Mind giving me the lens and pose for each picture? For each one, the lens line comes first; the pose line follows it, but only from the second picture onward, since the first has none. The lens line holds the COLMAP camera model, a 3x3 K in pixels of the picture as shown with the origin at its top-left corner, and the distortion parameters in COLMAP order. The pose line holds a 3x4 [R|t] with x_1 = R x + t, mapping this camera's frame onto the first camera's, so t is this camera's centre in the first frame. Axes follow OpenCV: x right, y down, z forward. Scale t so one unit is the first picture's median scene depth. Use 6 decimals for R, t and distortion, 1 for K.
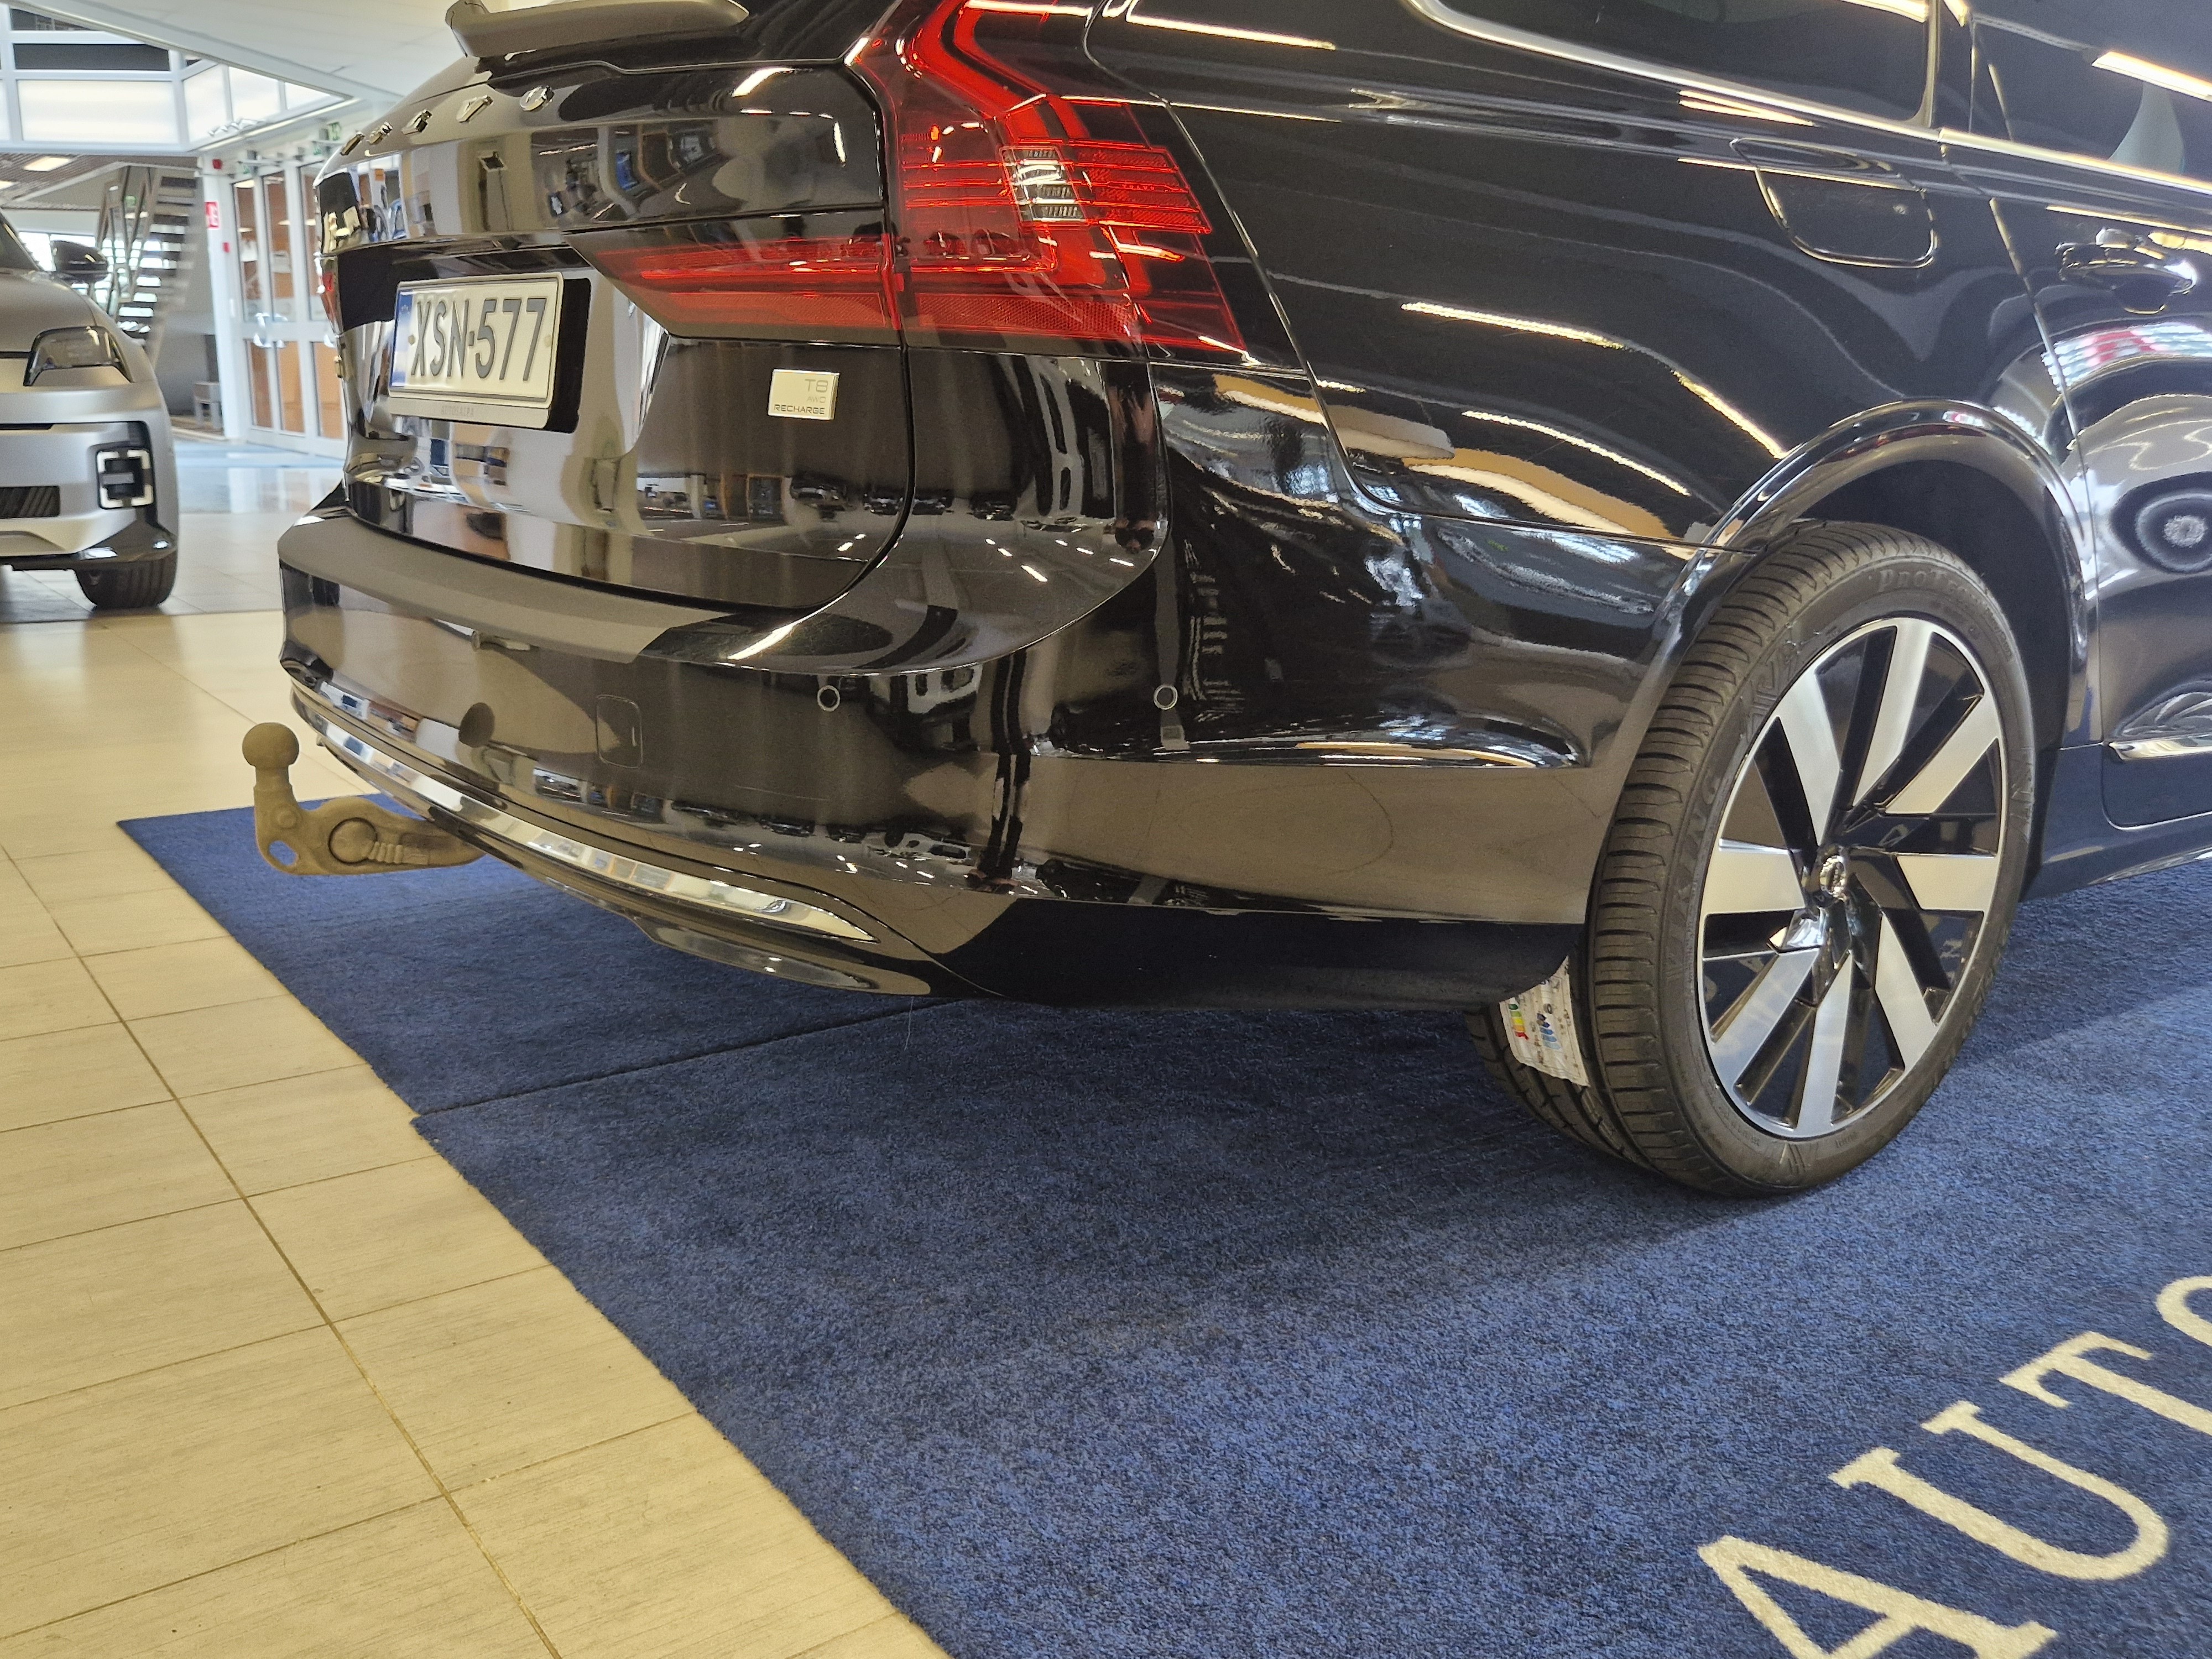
lens RADIAL K [[1871.7, 0, 1077.6], [0, 1871.7, 825.7], [0, 0, 1]] dist [0.078389, -0.086728]
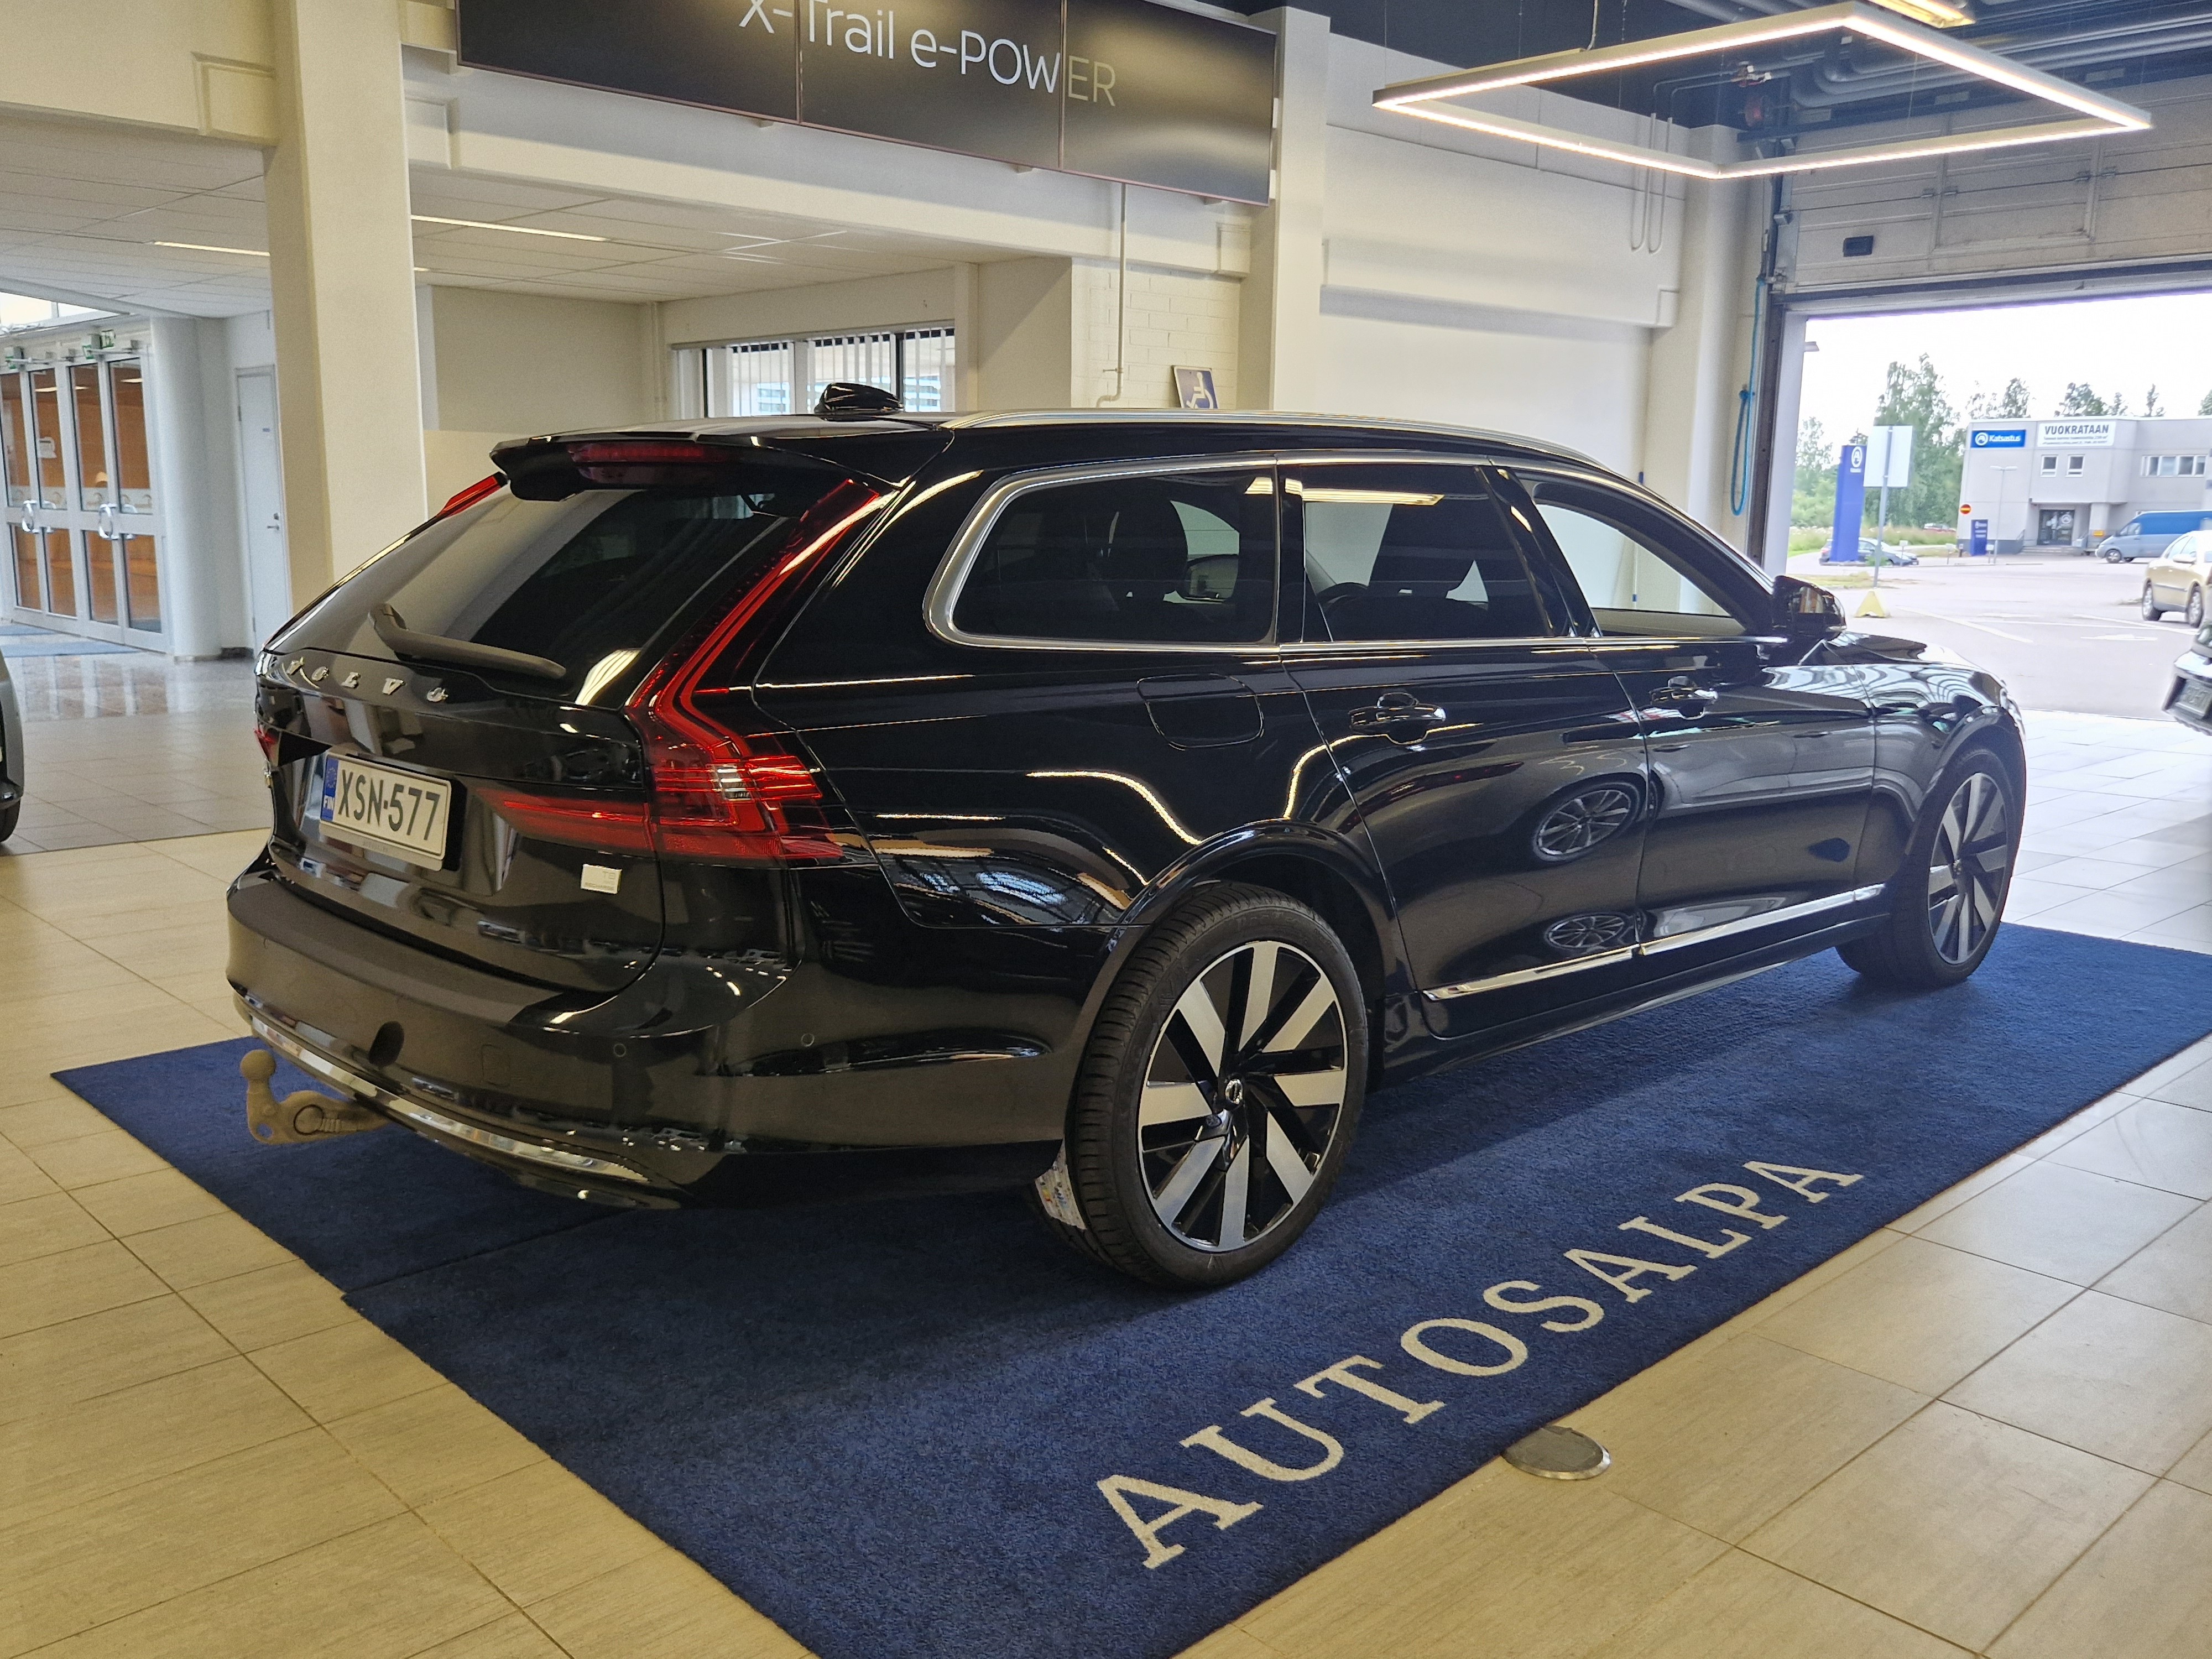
lens RADIAL K [[1871.7, 0, 1077.6], [0, 1871.7, 825.7], [0, 0, 1]] dist [0.078389, -0.086728]
pose [[0.992754, -0.034012, 0.115250, 0.085391], [0.040596, 0.997645, -0.055276, -0.133432], [-0.113098, 0.059554, 0.991797, -0.705952]]
